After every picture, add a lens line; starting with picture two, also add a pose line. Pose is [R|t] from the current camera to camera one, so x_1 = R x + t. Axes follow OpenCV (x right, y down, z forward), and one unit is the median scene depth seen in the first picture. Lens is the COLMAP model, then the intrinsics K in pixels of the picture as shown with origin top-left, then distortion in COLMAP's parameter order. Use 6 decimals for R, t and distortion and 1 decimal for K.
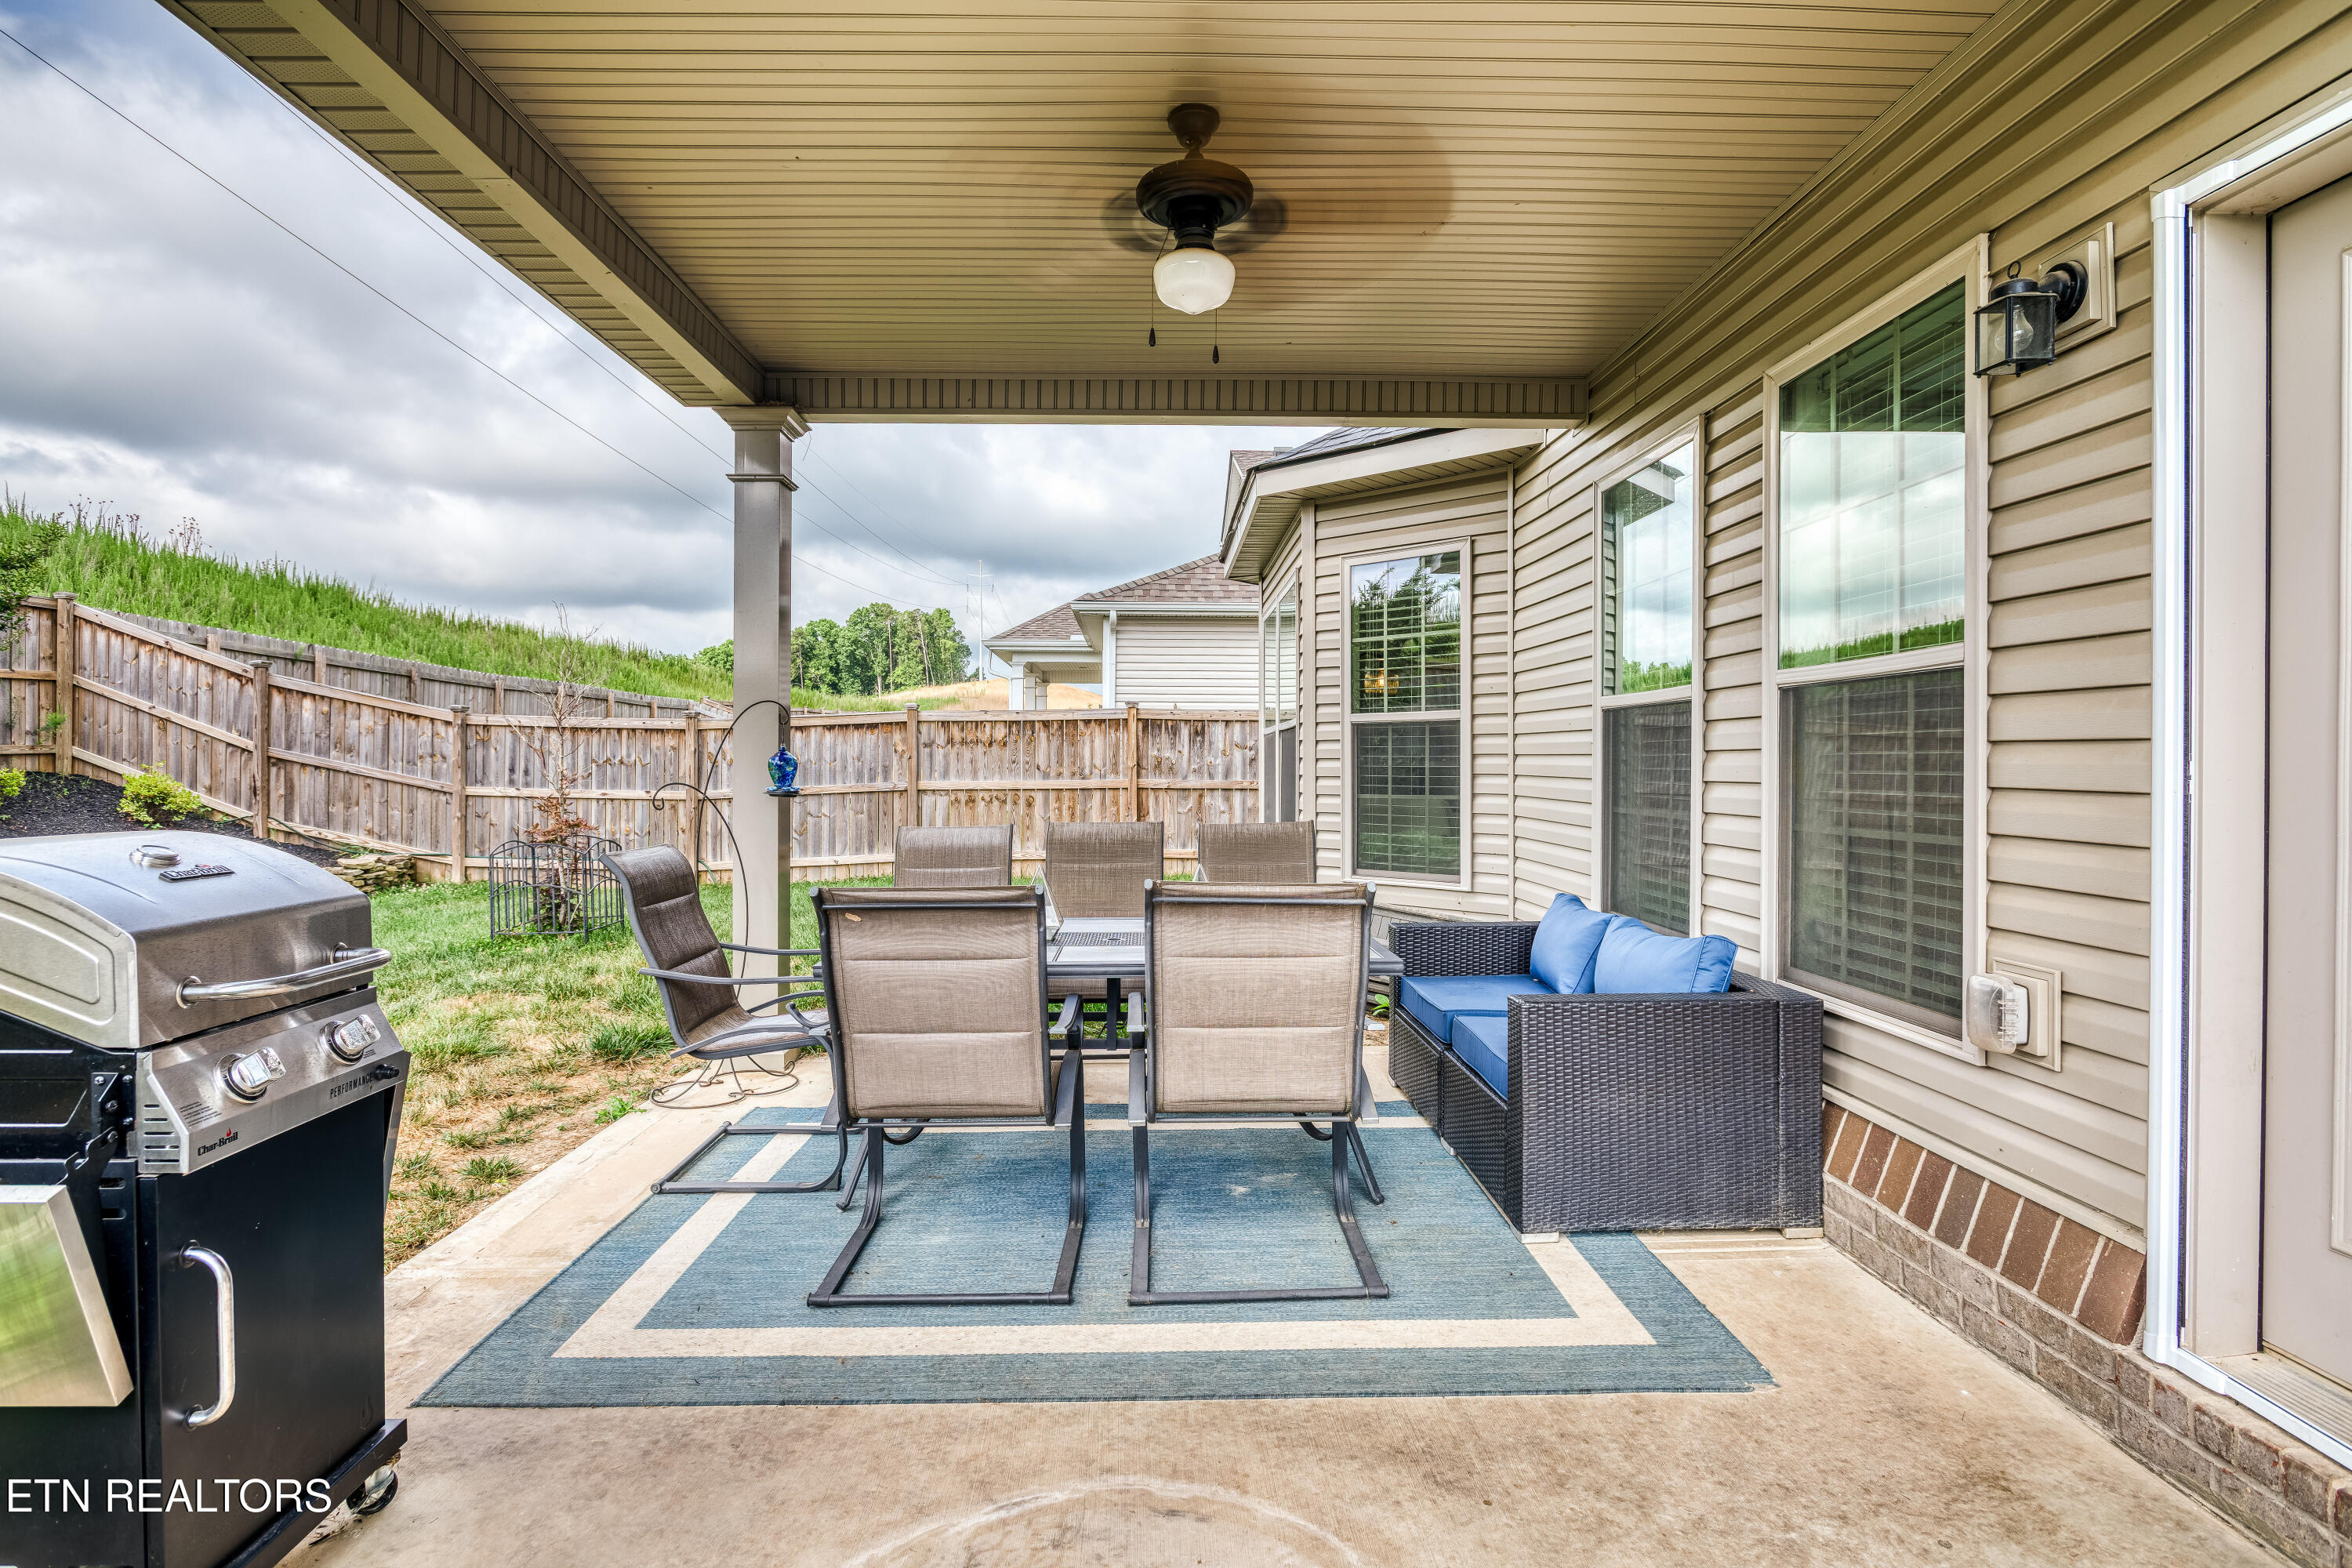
lens RADIAL K [[1325.8, 0, 1173.5], [0, 1325.8, 781.8], [0, 0, 1]] dist [-0.016506, -0.000949]
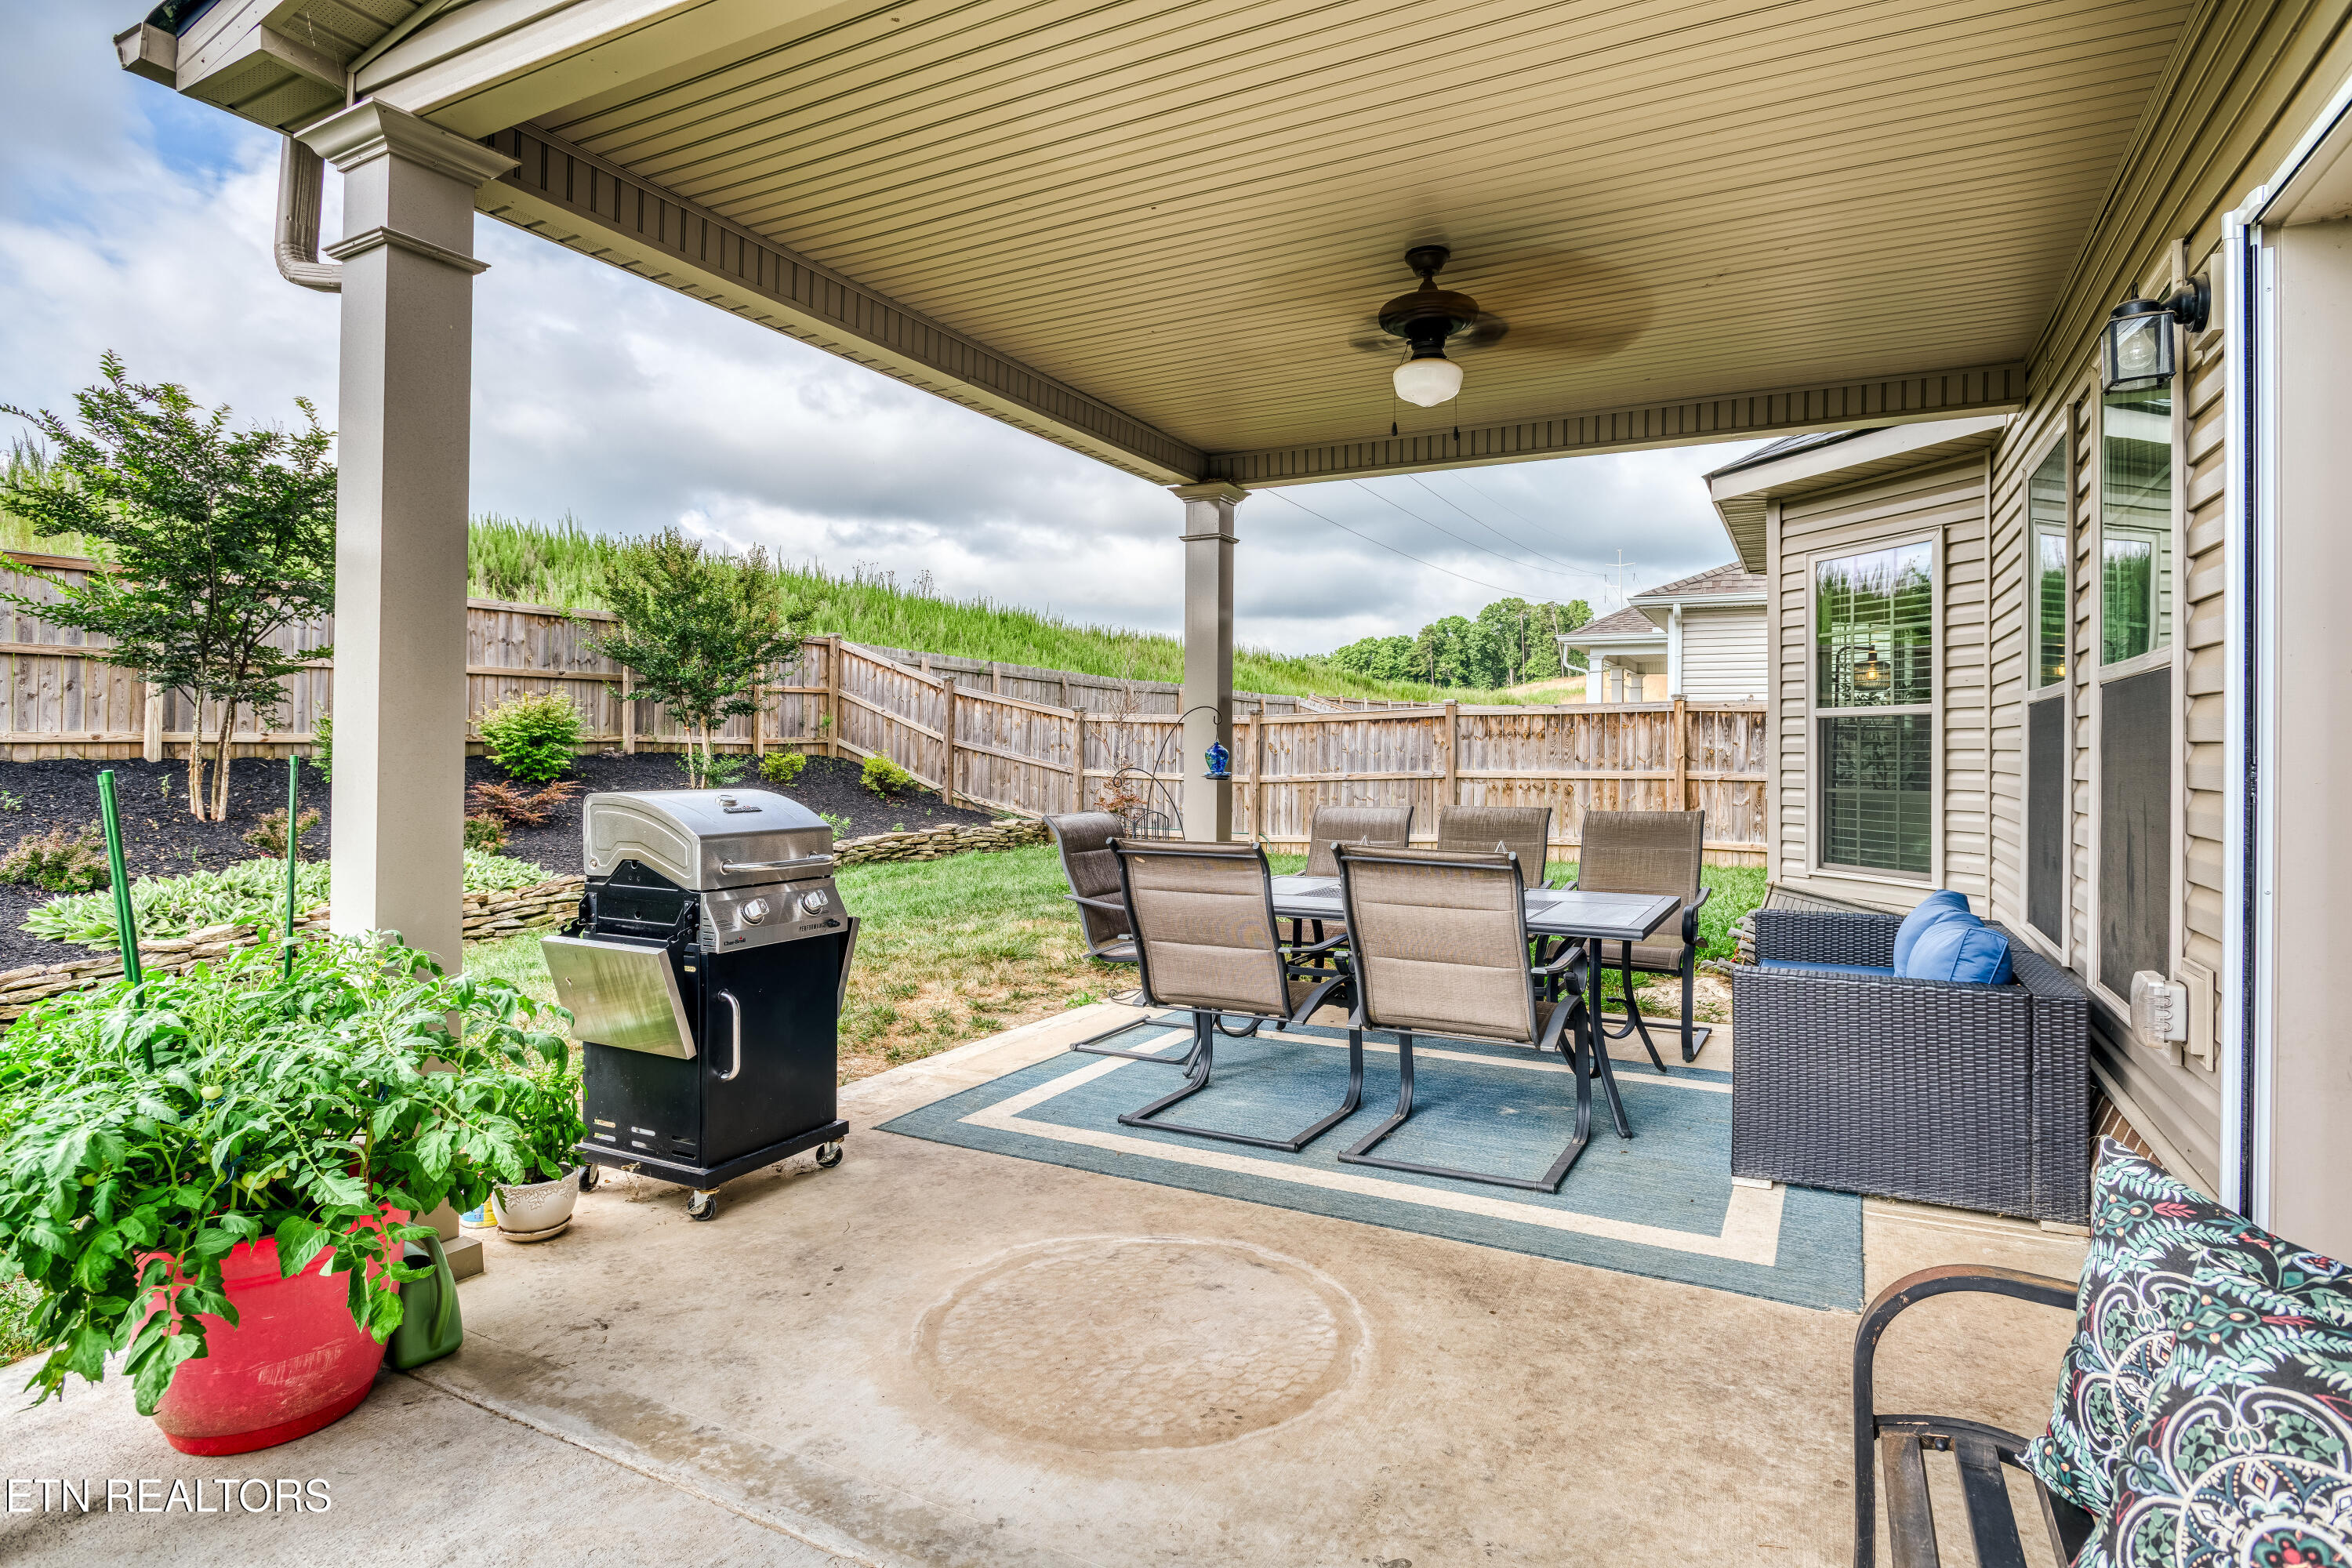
lens RADIAL K [[1288.5, 0, 1179.5], [0, 1288.5, 767.4], [0, 0, 1]] dist [-0.020776, 0.003236]
pose [[0.884354, 0.012422, -0.466651, 0.204769], [-0.013366, 0.999910, 0.001287, -0.001572], [0.466625, 0.005099, 0.884440, -0.111534]]
